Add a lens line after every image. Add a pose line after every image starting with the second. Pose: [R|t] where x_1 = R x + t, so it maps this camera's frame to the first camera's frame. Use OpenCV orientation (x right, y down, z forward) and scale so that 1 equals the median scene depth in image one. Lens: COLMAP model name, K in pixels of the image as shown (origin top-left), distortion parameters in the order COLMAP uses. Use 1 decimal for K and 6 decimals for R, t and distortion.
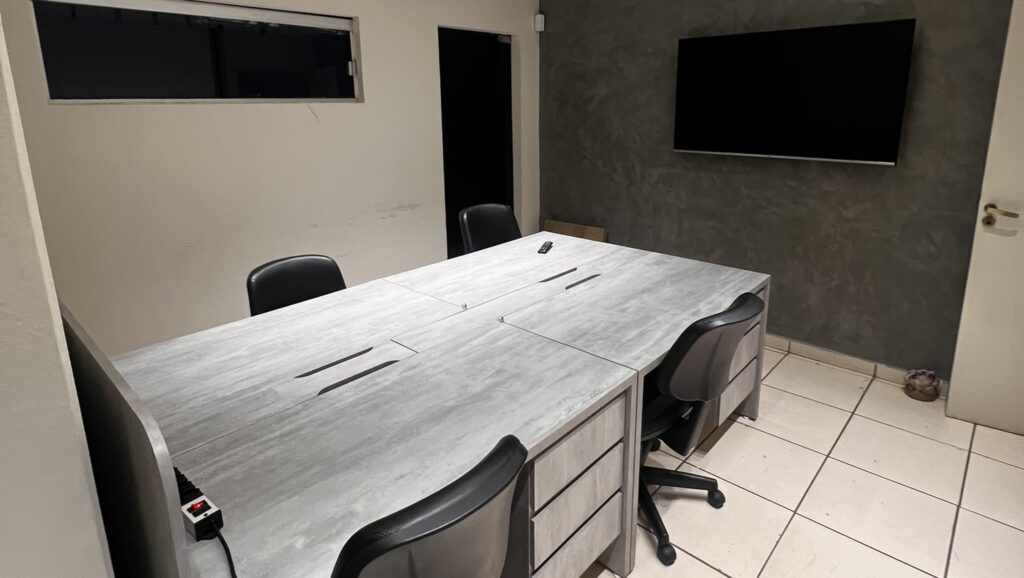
lens RADIAL K [[537.2, 0, 511.8], [0, 537.2, 219.2], [0, 0, 1]] dist [-0.004140, 0.000328]
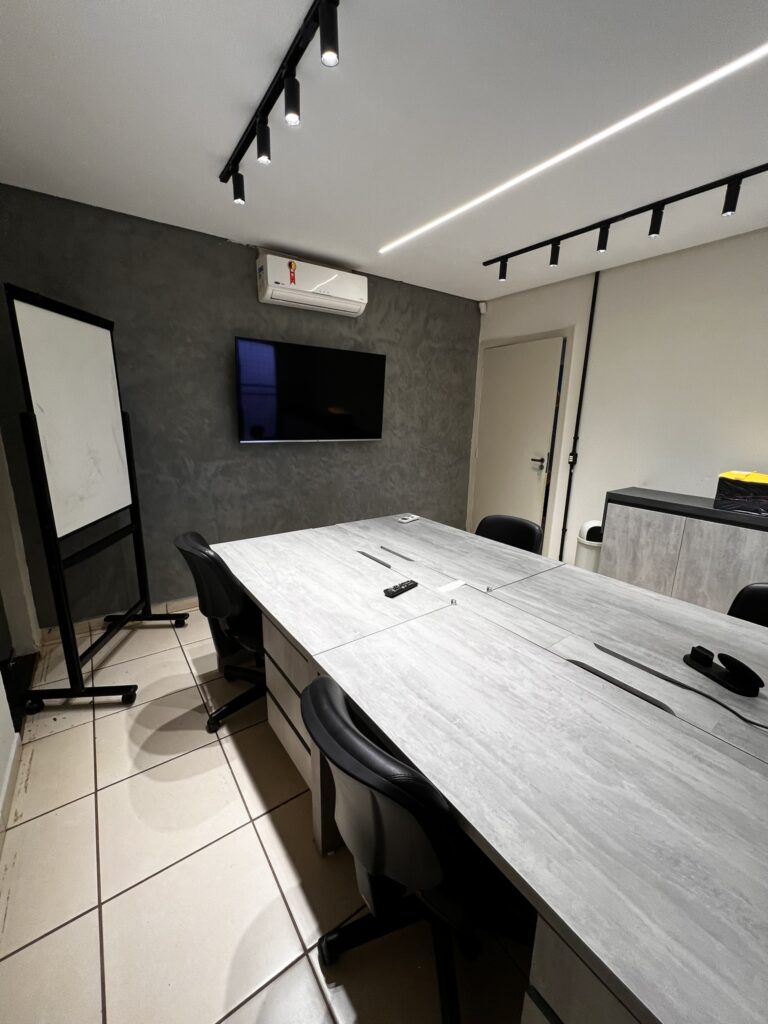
lens RADIAL K [[408.1, 0, 384.6], [0, 408.1, 512.3], [0, 0, 1]] dist [0.002459, 0.000013]
pose [[0.189482, -0.216016, 0.957828, -0.793190], [0.186825, 0.965610, 0.180812, -0.148760], [-0.963947, 0.144686, 0.223323, 0.967550]]
